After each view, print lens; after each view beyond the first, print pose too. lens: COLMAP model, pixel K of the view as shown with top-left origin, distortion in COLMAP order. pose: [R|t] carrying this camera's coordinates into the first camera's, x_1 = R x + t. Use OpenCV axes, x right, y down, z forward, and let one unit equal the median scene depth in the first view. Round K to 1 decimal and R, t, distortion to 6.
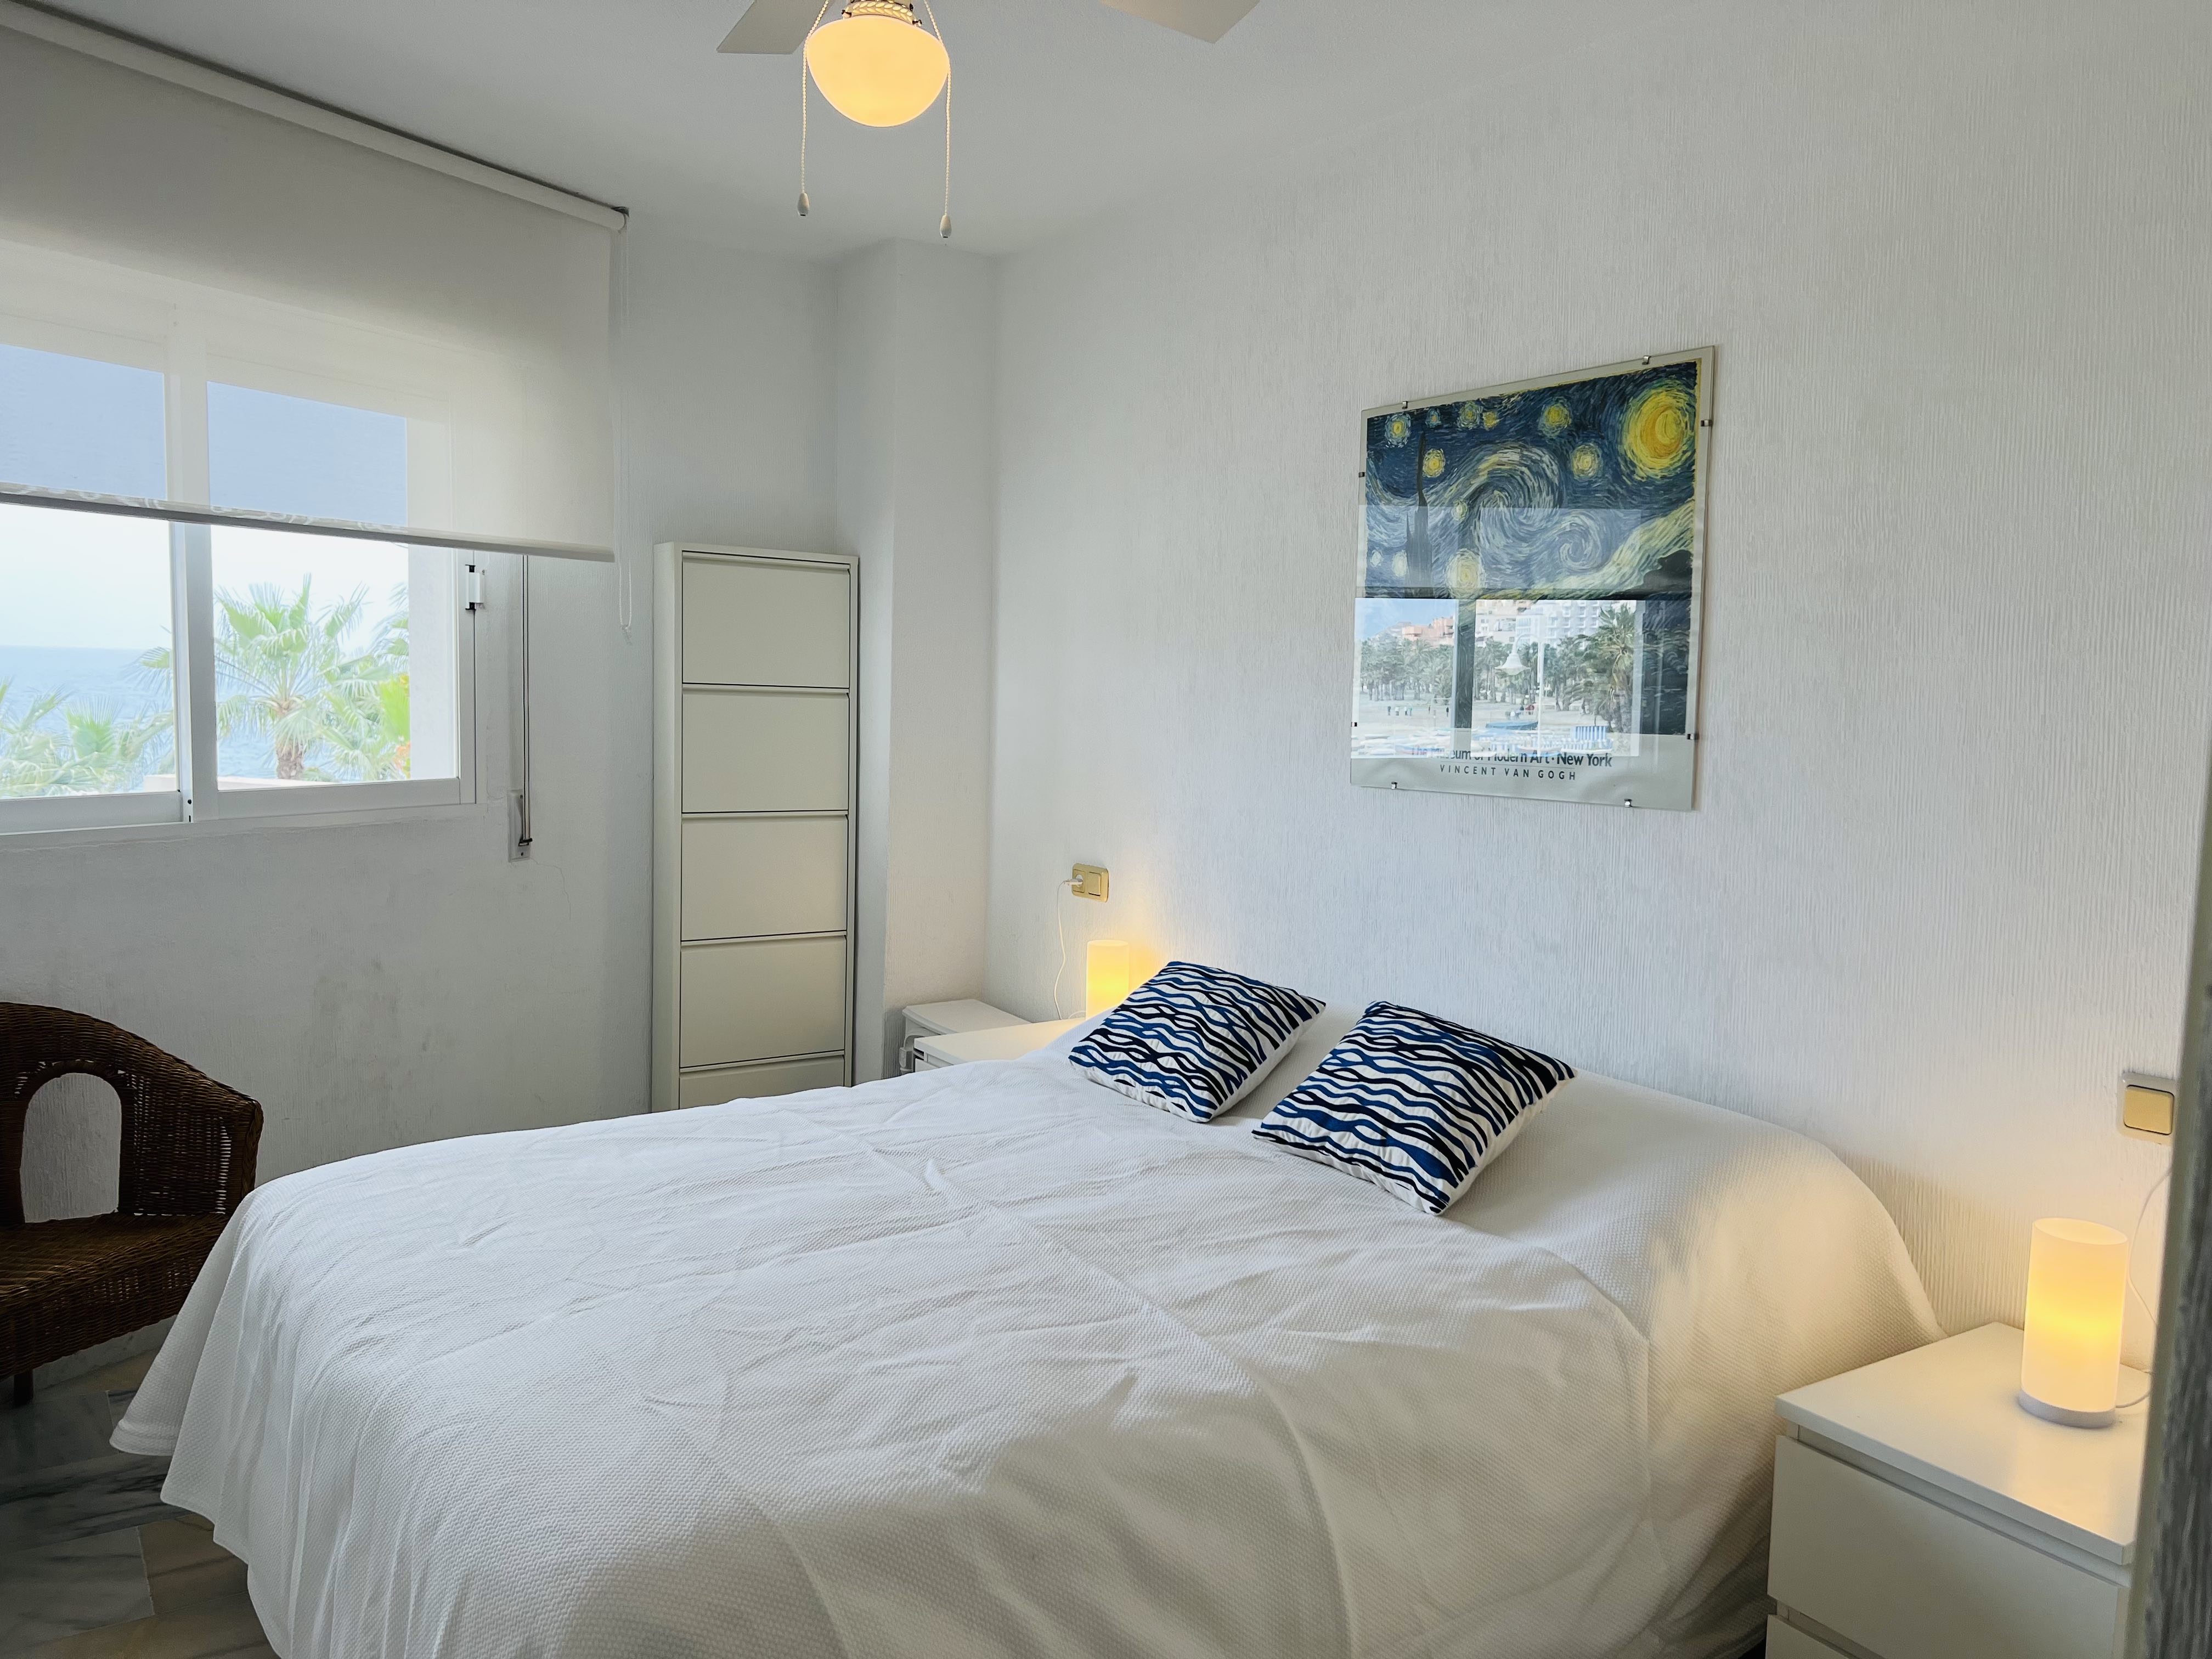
lens RADIAL K [[1682.3, 0, 1103.7], [0, 1682.3, 844.7], [0, 0, 1]] dist [0.027311, -0.025224]
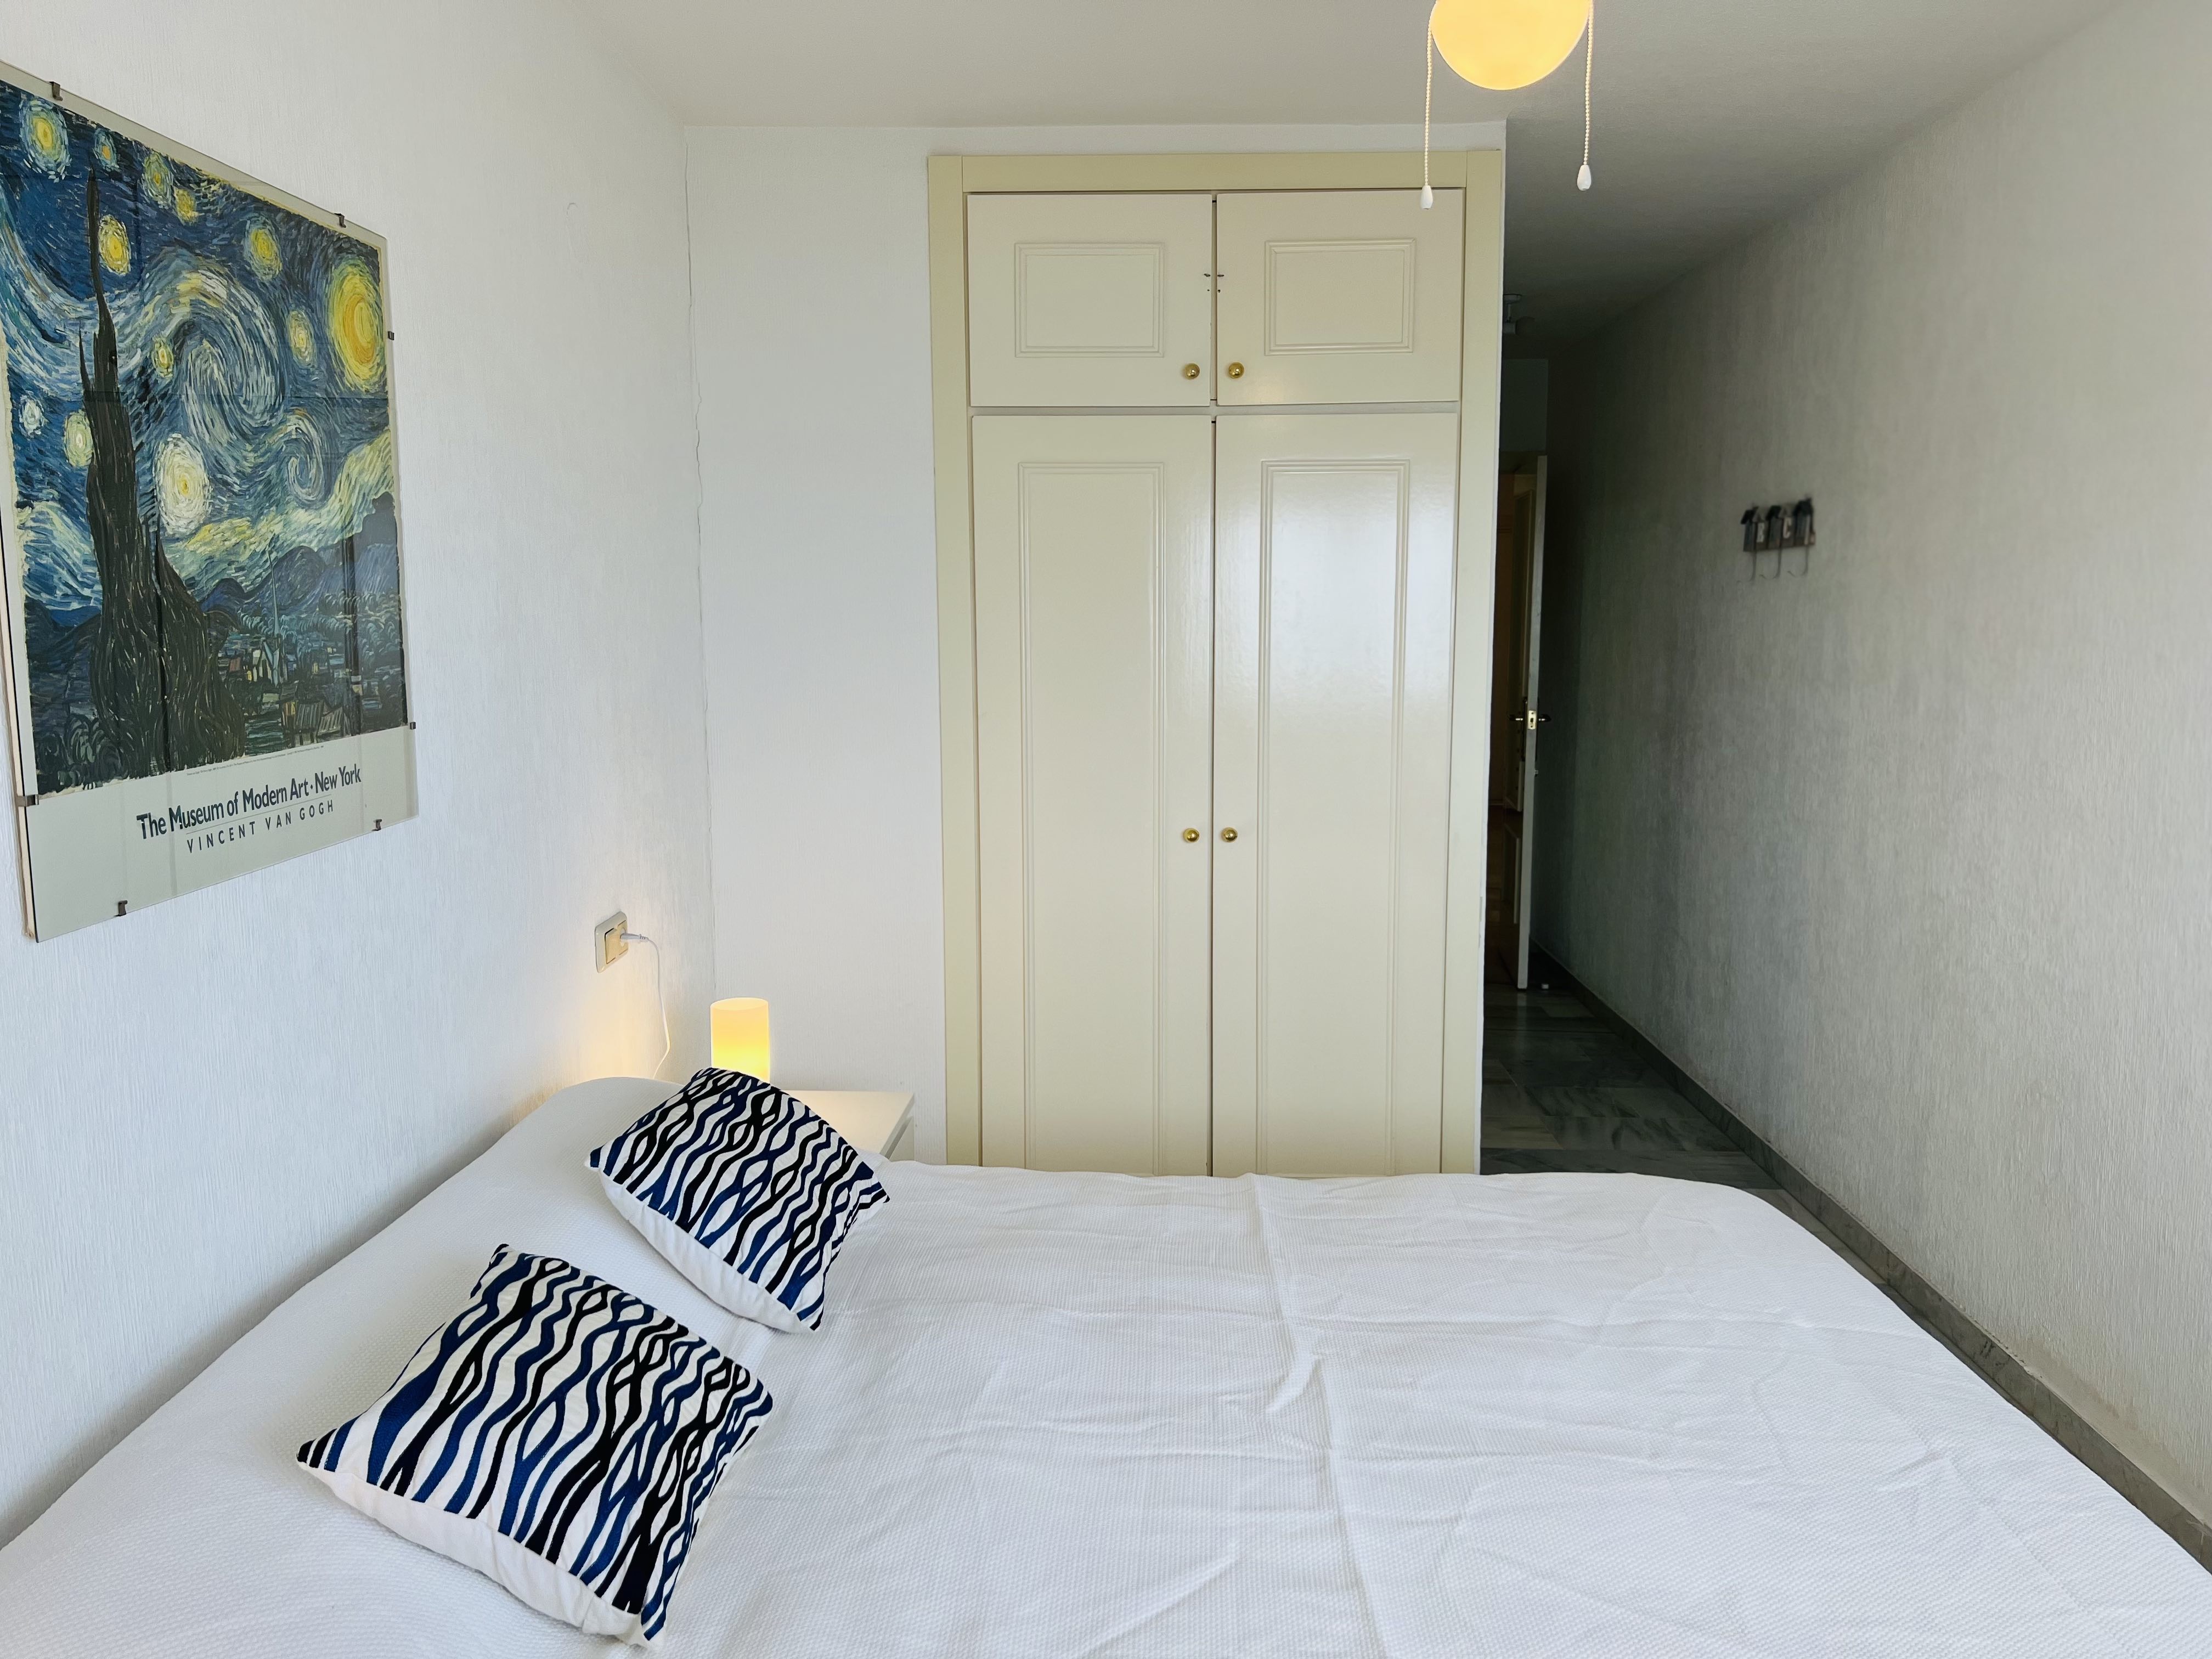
lens RADIAL K [[1682.3, 0, 1101.6], [0, 1682.3, 809.9], [0, 0, 1]] dist [0.027311, -0.025224]
pose [[-0.816093, -0.096011, 0.569889, -0.350747], [0.035517, 0.975907, 0.215275, -0.168094], [-0.576828, 0.195925, -0.793021, 1.308304]]
